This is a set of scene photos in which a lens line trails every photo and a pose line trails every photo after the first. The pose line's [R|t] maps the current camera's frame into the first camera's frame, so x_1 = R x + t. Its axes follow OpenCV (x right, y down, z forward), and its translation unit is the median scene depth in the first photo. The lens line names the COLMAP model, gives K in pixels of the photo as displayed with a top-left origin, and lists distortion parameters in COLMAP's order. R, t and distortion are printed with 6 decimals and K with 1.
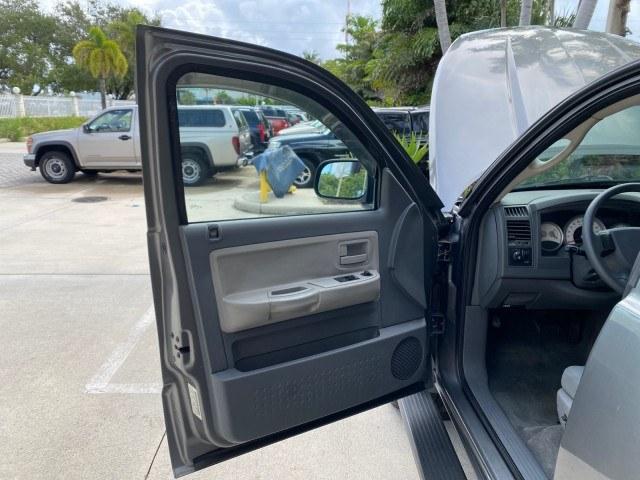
lens RADIAL K [[493.6, 0, 320.4], [0, 493.6, 235.8], [0, 0, 1]] dist [0.023916, -0.025896]
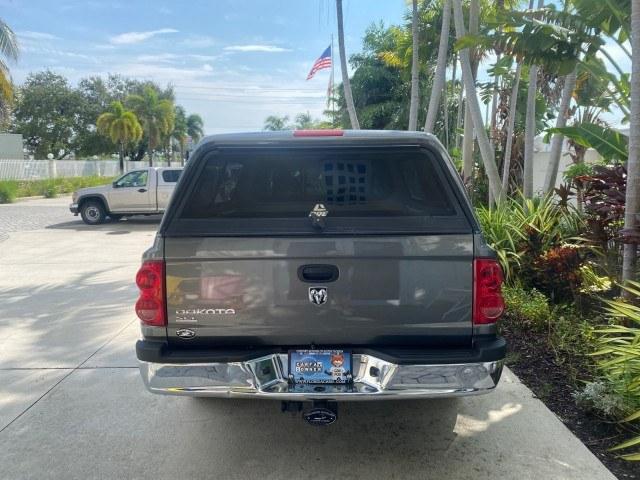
lens RADIAL K [[493.6, 0, 317.9], [0, 493.6, 238.7], [0, 0, 1]] dist [0.023916, -0.025896]
pose [[0.999576, -0.018958, -0.022080, 0.043158], [0.016630, 0.994727, -0.101205, 0.028681], [0.023882, 0.100795, 0.994621, -0.121046]]
